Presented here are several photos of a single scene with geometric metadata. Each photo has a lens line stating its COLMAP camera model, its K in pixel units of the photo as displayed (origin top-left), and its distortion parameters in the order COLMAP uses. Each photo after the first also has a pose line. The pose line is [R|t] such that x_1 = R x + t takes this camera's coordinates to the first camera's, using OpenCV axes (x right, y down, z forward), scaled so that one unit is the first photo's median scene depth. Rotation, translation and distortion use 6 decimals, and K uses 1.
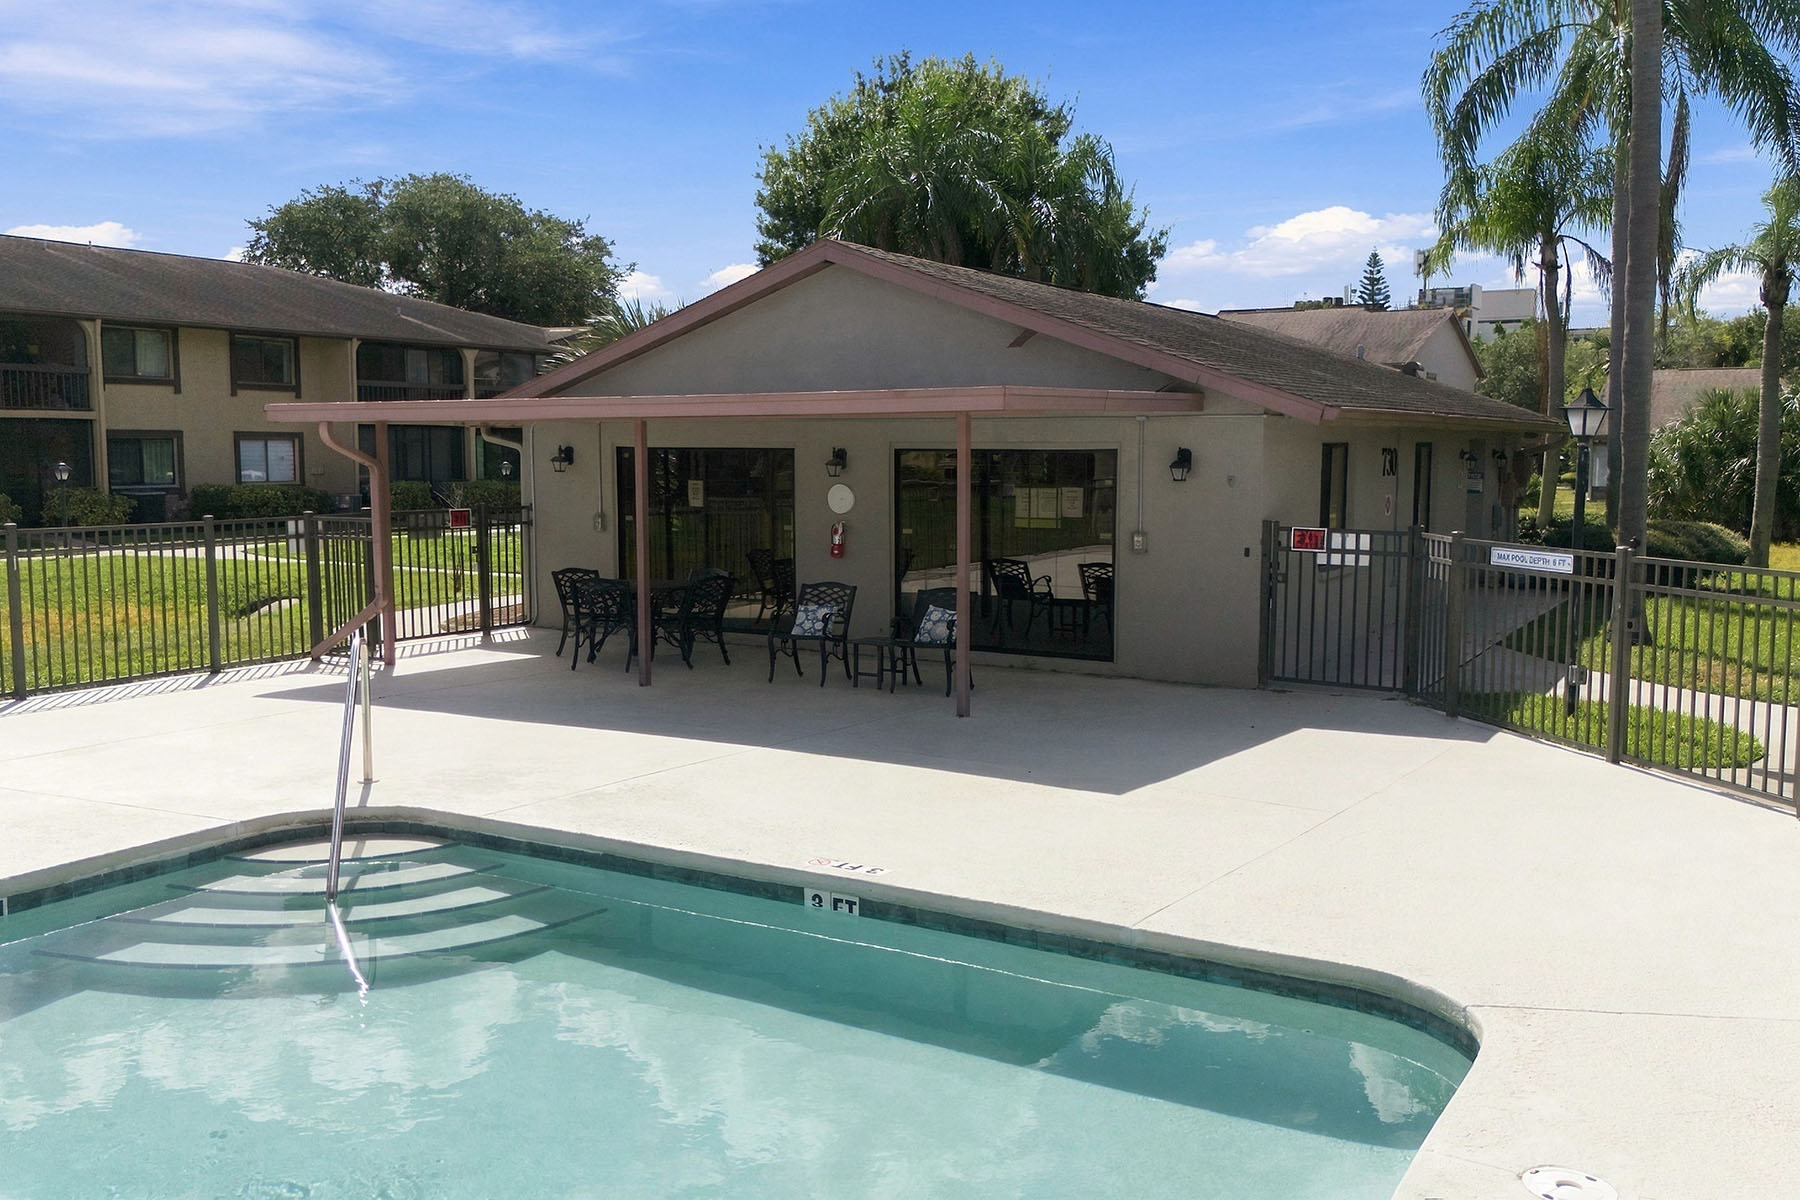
lens RADIAL K [[1520.0, 0, 900.0], [0, 1520.0, 600.0], [0, 0, 1]] dist [0.011366, 0.003729]
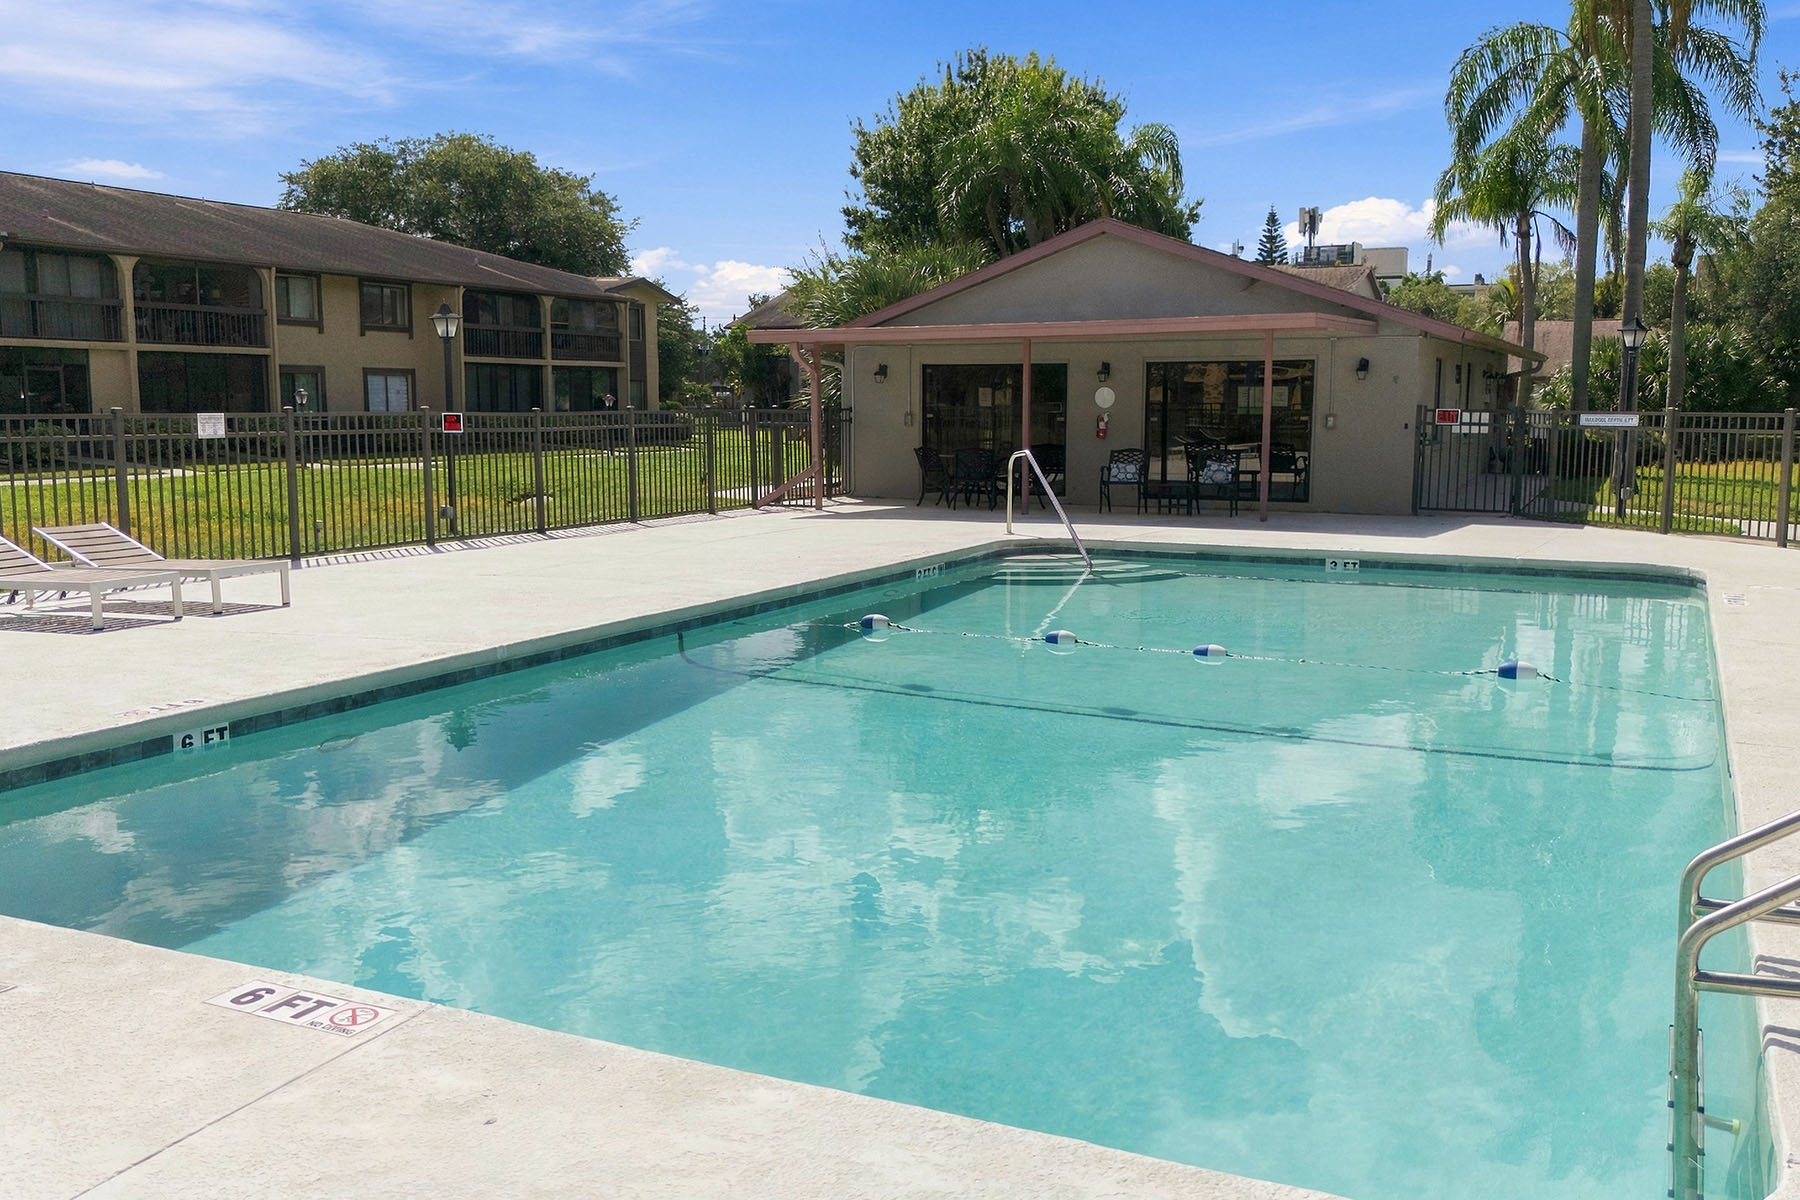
lens RADIAL K [[1520.0, 0, 900.0], [0, 1520.0, 600.0], [0, 0, 1]] dist [0.011366, 0.003729]
pose [[0.996246, -0.011319, 0.085824, -0.160676], [0.008750, 0.999504, 0.030255, 0.036032], [-0.086124, -0.029390, 0.995851, -0.191933]]
